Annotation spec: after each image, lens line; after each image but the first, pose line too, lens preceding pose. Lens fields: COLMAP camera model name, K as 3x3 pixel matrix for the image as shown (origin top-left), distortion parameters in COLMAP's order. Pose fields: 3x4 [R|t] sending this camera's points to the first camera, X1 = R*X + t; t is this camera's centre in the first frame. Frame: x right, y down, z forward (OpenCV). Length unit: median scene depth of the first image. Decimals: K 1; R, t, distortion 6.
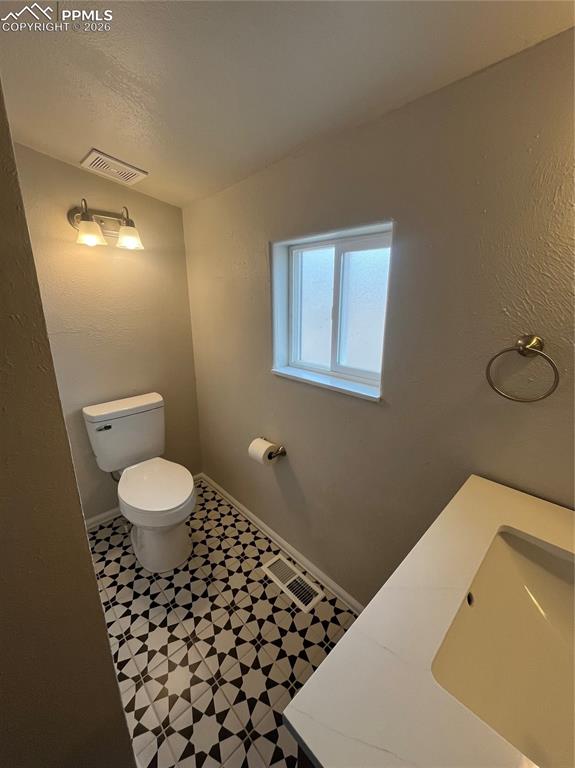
lens RADIAL K [[310.2, 0, 287.2], [0, 310.2, 381.7], [0, 0, 1]] dist [-0.008493, 0.000850]
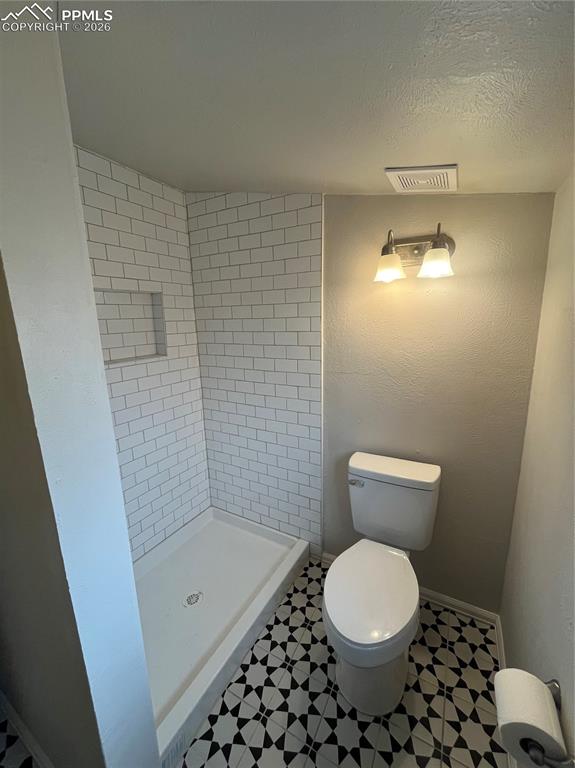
lens RADIAL K [[310.2, 0, 288.2], [0, 310.2, 382.8], [0, 0, 1]] dist [-0.008493, 0.000850]
pose [[0.300136, 0.173283, -0.938025, 0.128285], [-0.228504, 0.967791, 0.105668, -0.168864], [0.926123, 0.182628, 0.330065, 0.440836]]
